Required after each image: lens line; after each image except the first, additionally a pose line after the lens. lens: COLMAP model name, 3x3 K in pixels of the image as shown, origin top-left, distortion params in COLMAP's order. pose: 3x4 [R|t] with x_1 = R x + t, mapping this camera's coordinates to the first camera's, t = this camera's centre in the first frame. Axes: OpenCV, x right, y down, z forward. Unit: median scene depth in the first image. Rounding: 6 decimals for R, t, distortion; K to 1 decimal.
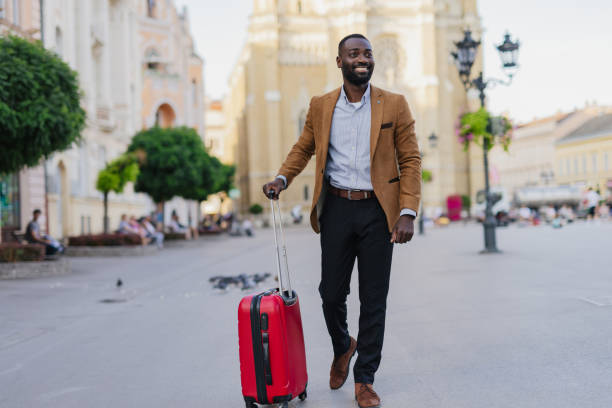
lens RADIAL K [[800.9, 0, 306.0], [0, 800.9, 204.0], [0, 0, 1]] dist [-0.095675, -0.036042]
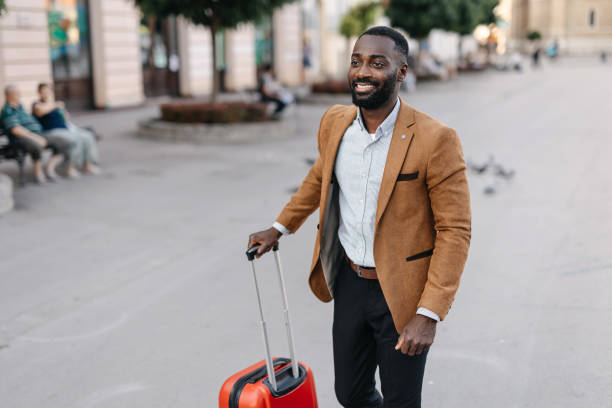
lens RADIAL K [[800.9, 0, 306.0], [0, 800.9, 204.0], [0, 0, 1]] dist [-0.095675, -0.036042]
pose [[0.938790, 0.074017, -0.336444, 0.061073], [0.004046, 0.974208, 0.225614, -0.056157], [0.344466, -0.213166, 0.914278, 0.093051]]
